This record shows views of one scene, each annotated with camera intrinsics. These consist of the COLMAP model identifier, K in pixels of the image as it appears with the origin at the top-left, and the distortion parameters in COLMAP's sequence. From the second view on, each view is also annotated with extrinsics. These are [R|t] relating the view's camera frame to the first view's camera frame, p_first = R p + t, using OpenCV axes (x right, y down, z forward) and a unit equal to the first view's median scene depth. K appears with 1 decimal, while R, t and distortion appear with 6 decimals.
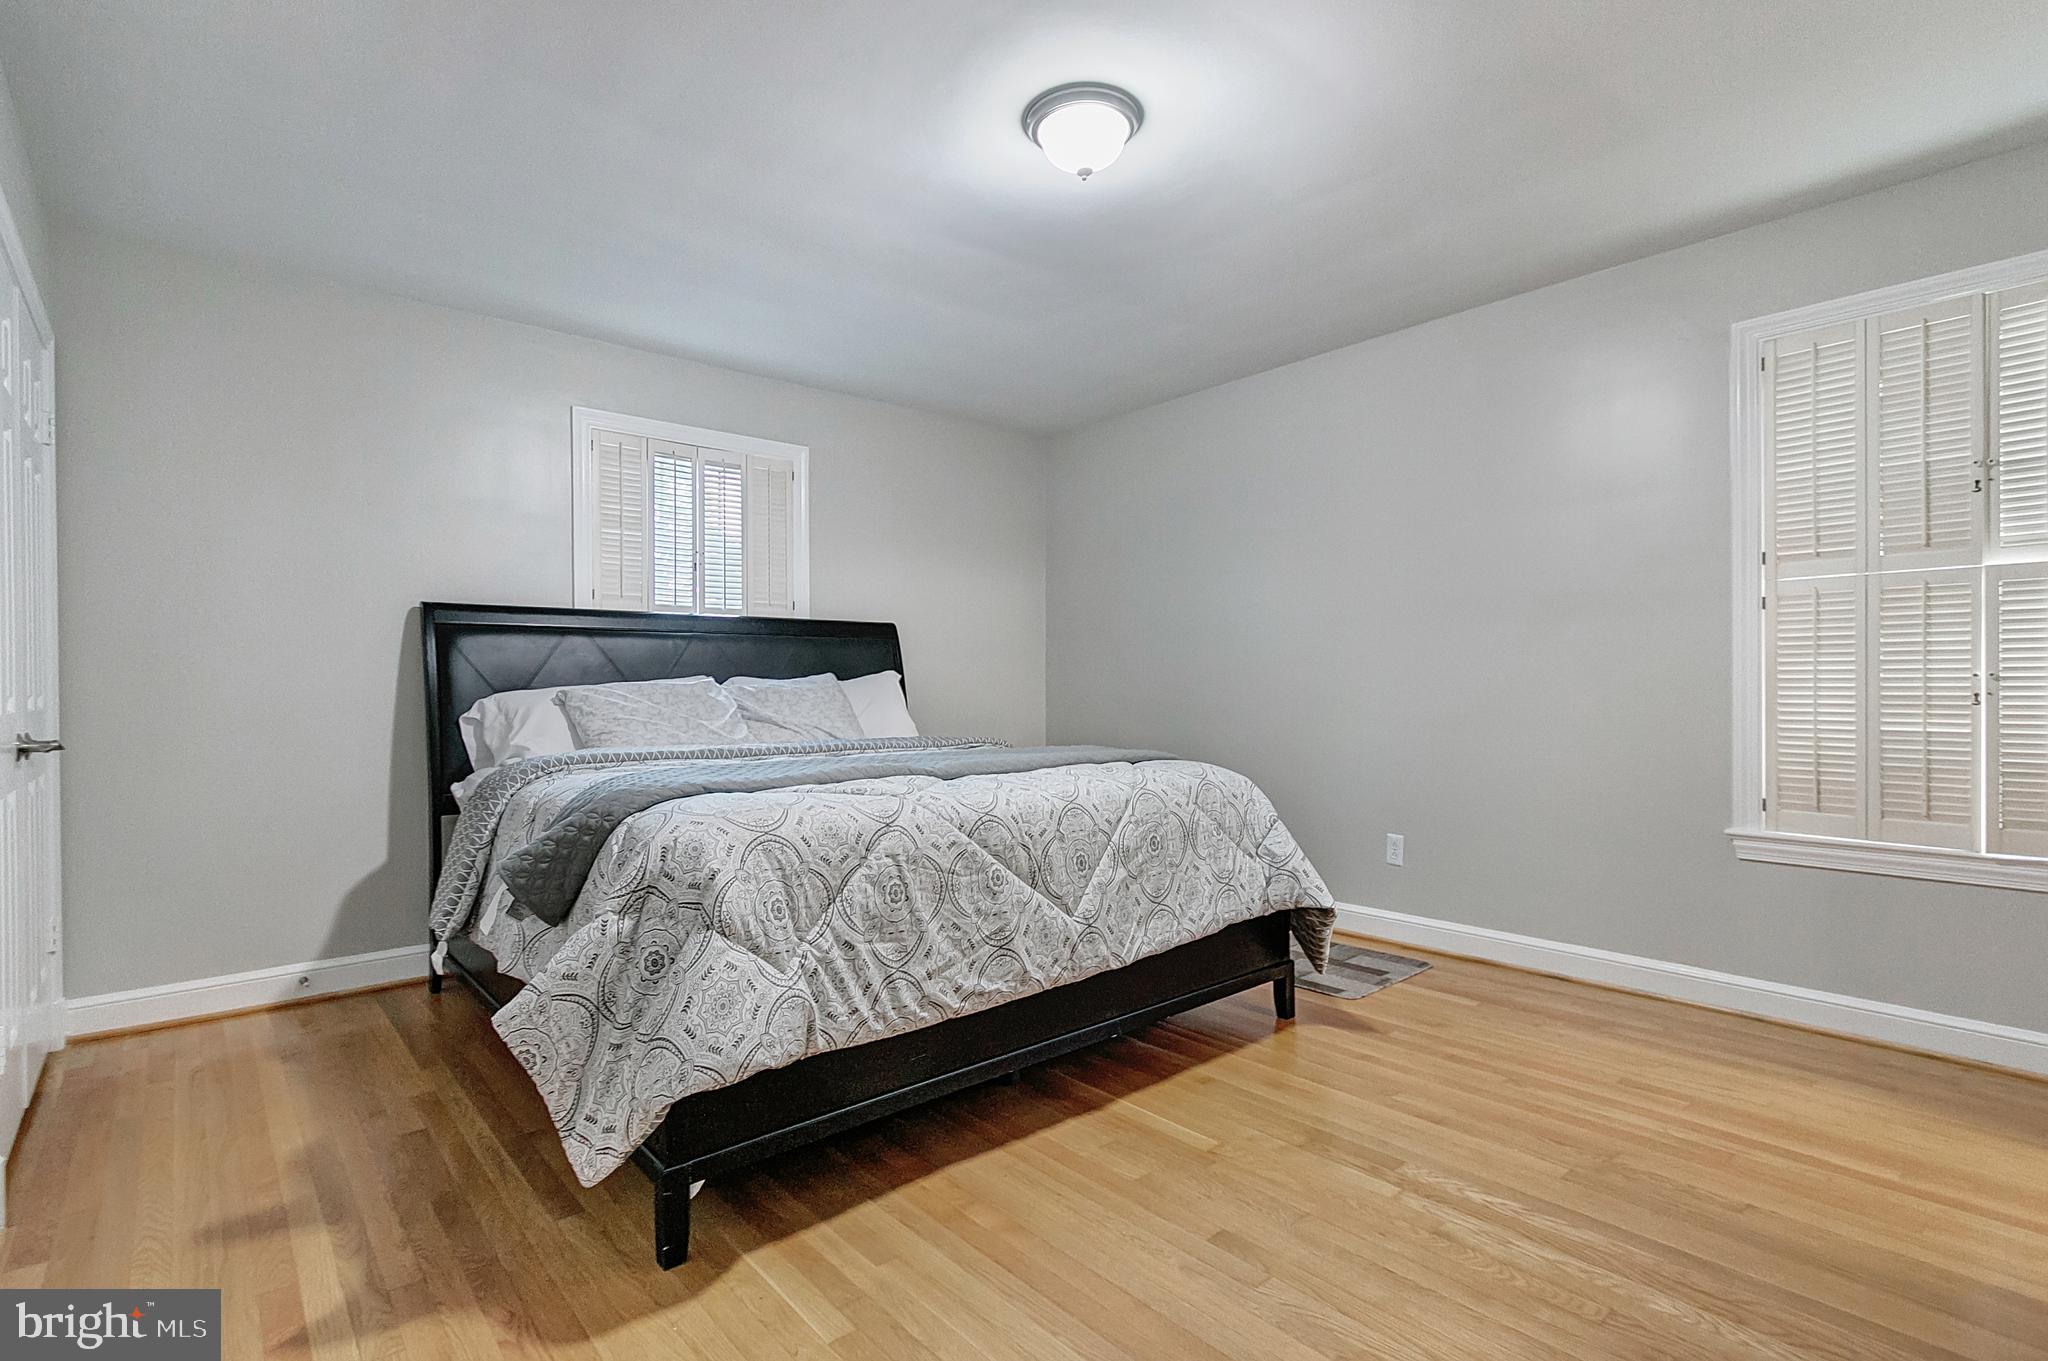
lens RADIAL K [[967.3, 0, 1028.5], [0, 967.3, 683.3], [0, 0, 1]] dist [0.005456, -0.006464]
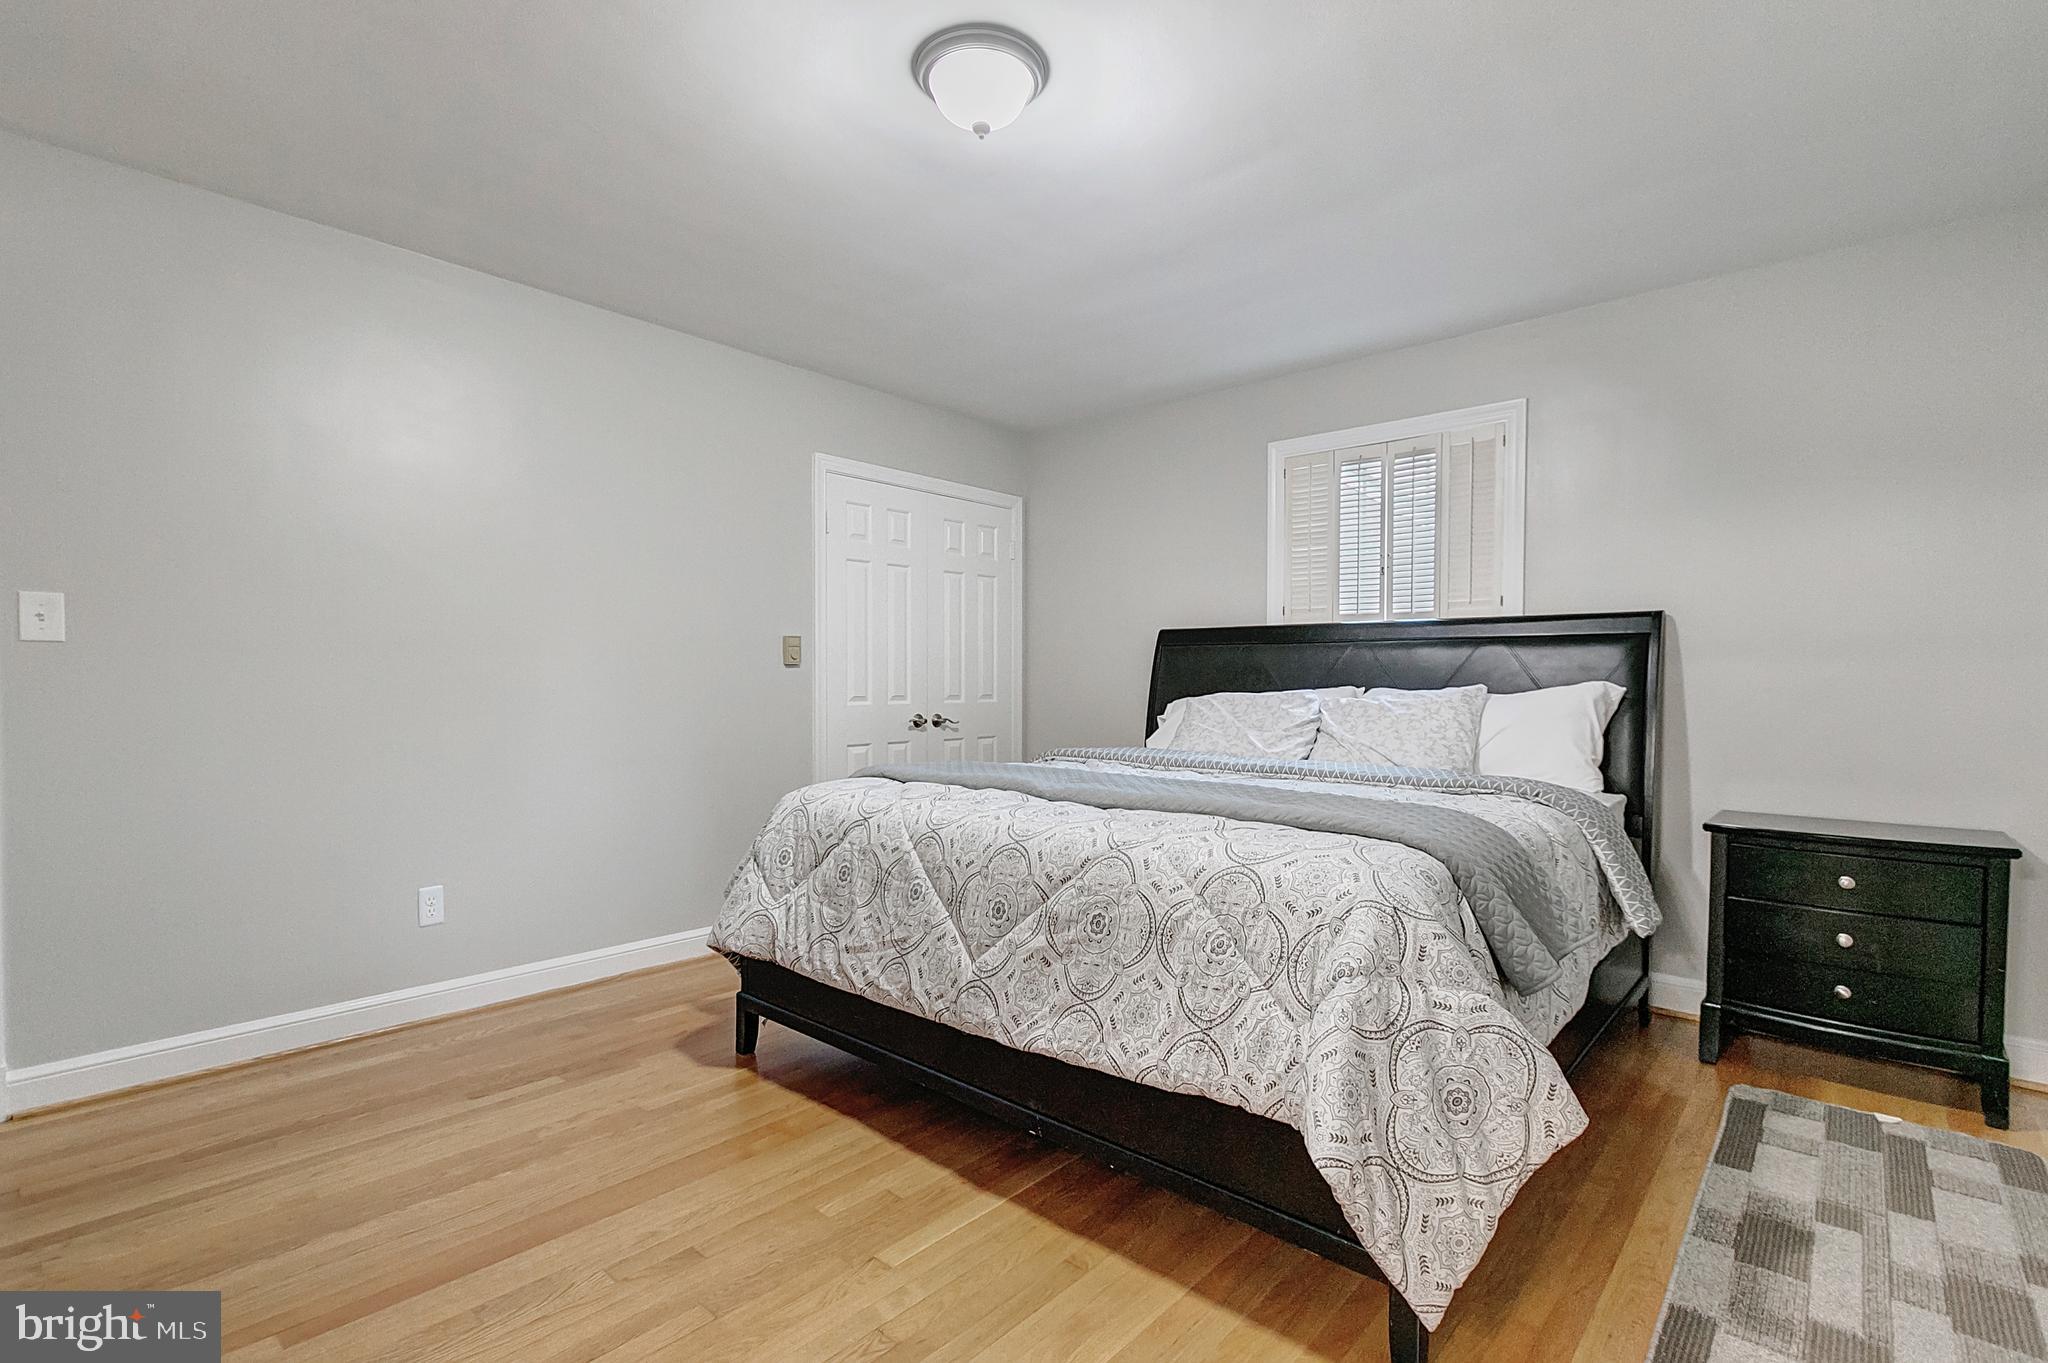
lens RADIAL K [[967.3, 0, 1026.5], [0, 967.3, 684.4], [0, 0, 1]] dist [0.005456, -0.006464]
pose [[0.118124, 0.012770, -0.992917, 0.931944], [-0.004963, 0.999912, 0.012270, -0.032436], [0.992986, 0.003479, 0.118177, 0.915073]]
